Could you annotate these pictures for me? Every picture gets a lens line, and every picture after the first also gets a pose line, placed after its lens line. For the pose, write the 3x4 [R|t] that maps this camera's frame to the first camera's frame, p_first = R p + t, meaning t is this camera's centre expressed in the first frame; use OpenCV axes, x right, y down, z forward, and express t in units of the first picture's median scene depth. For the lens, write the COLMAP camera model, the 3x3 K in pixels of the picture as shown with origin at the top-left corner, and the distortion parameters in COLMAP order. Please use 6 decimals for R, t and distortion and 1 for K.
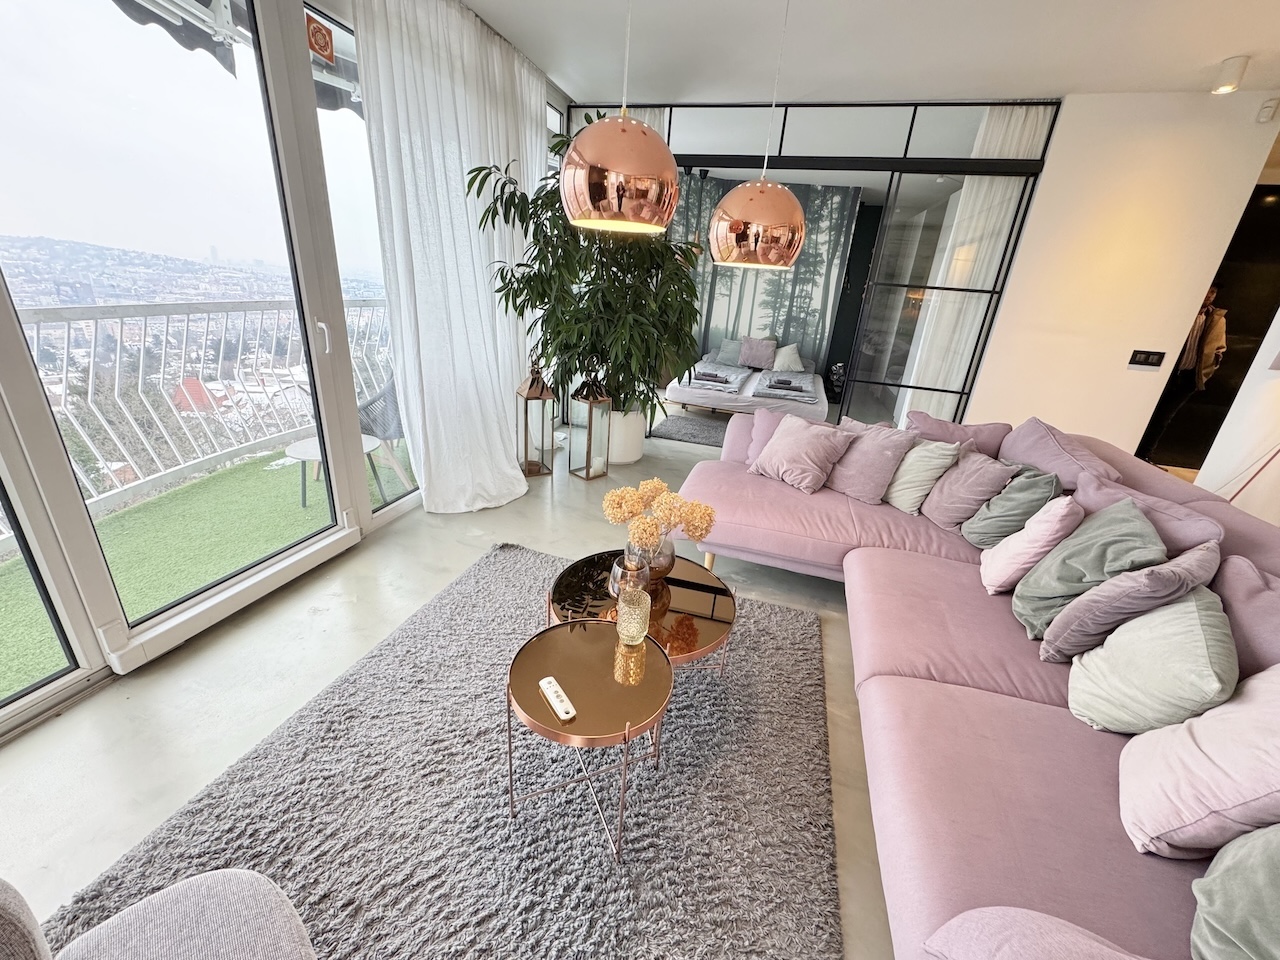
lens RADIAL K [[508.0, 0, 641.5], [0, 508.0, 480.2], [0, 0, 1]] dist [-0.002014, 0.000293]
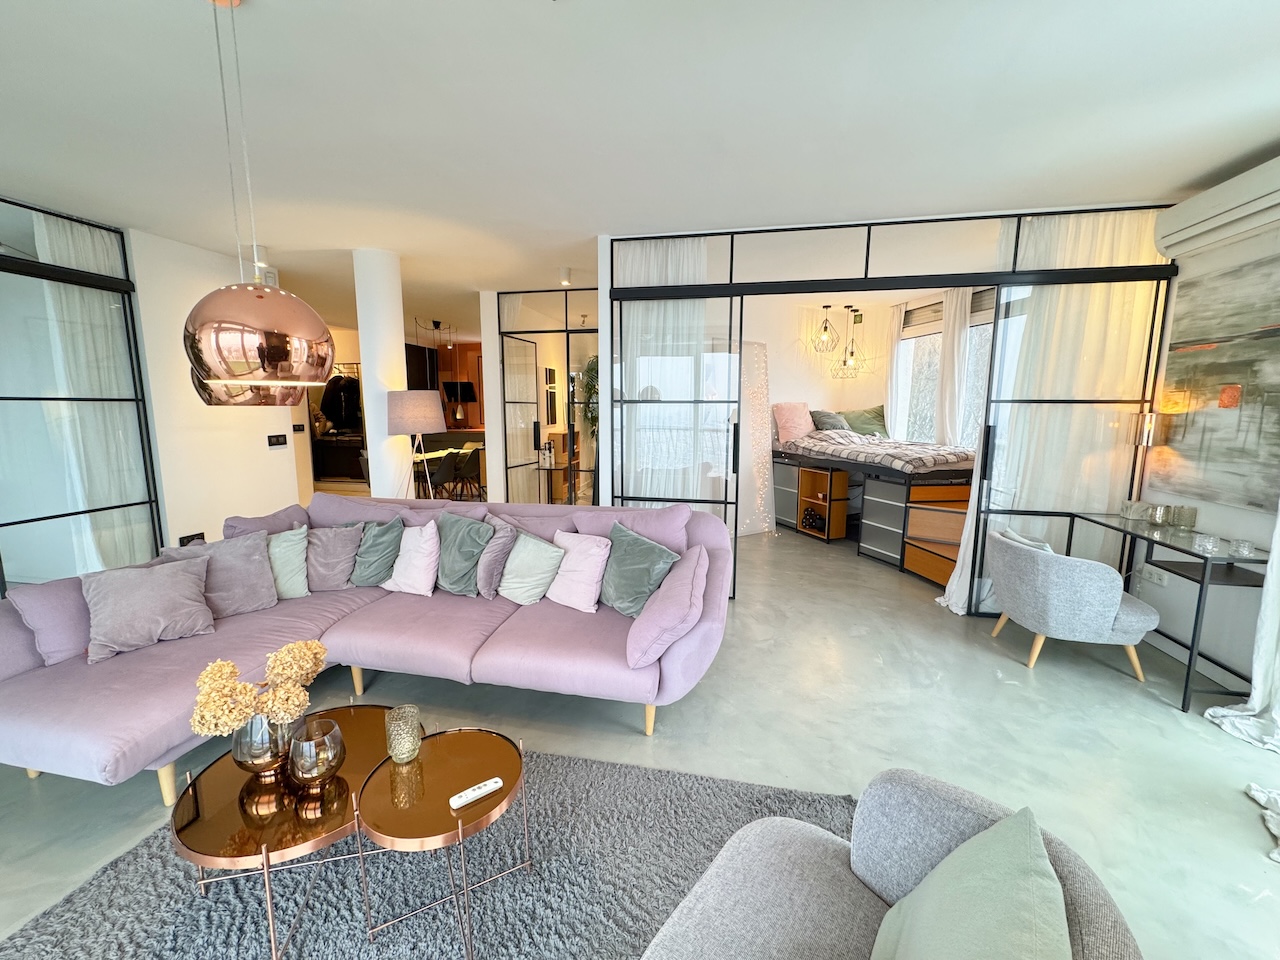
lens RADIAL K [[508.0, 0, 641.4], [0, 508.0, 481.0], [0, 0, 1]] dist [-0.002014, 0.000293]
pose [[-0.078890, -0.215821, 0.973241, -0.393057], [0.357121, 0.905370, 0.229718, -0.108771], [-0.930721, 0.365687, 0.005650, 0.144371]]
